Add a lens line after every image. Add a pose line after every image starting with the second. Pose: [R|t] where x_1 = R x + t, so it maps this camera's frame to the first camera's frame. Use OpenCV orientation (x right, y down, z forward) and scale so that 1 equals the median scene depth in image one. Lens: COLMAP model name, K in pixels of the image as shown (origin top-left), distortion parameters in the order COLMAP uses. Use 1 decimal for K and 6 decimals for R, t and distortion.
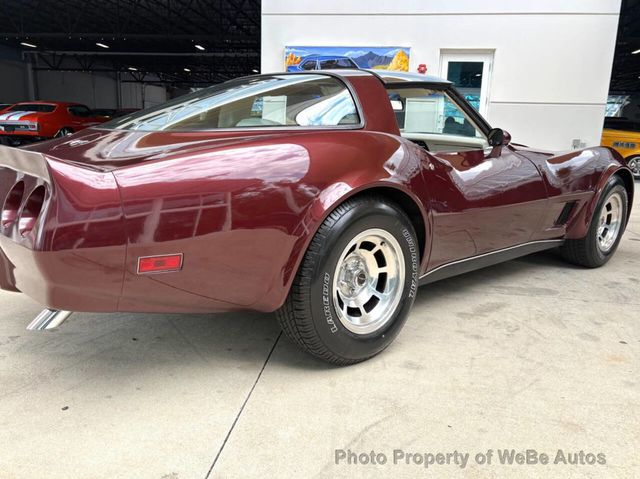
lens RADIAL K [[514.4, 0, 320.0], [0, 514.4, 239.5], [0, 0, 1]] dist [-0.001291, 0.066088]
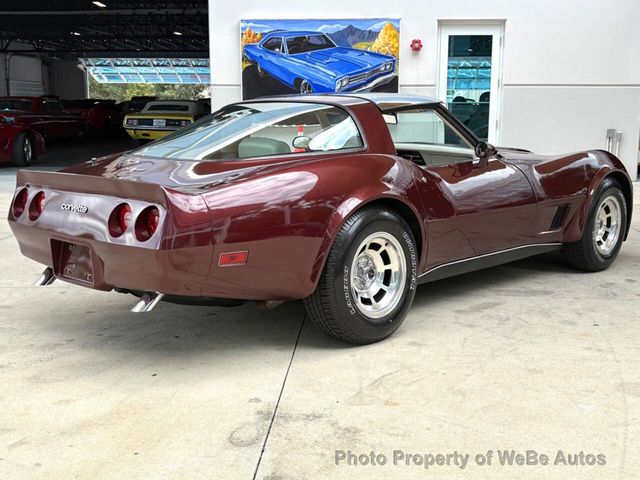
lens RADIAL K [[782.1, 0, 335.7], [0, 782.1, 238.7], [0, 0, 1]] dist [0.148628, -0.380195]
pose [[0.996193, -0.038430, 0.078245, -0.123299], [0.042252, 0.997963, -0.047802, 0.066451], [-0.076249, 0.050926, 0.995787, -0.721804]]
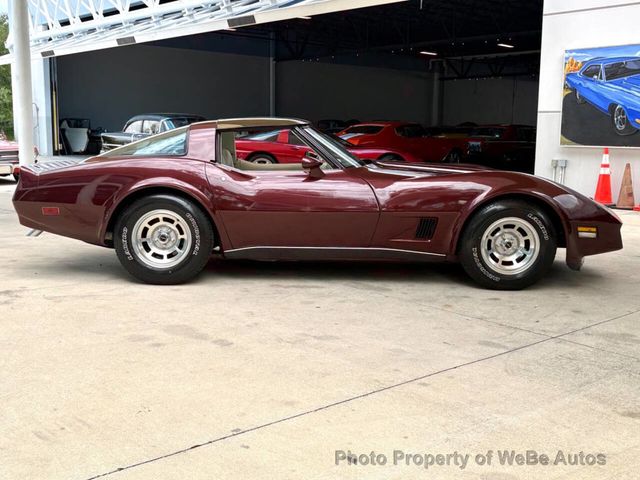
lens RADIAL K [[782.1, 0, 335.7], [0, 782.1, 238.7], [0, 0, 1]] dist [0.148628, -0.380195]
pose [[0.760976, 0.071811, -0.644794, 1.971824], [-0.132370, 0.990135, -0.045949, 0.105746], [0.635133, 0.120317, 0.762974, -0.617793]]
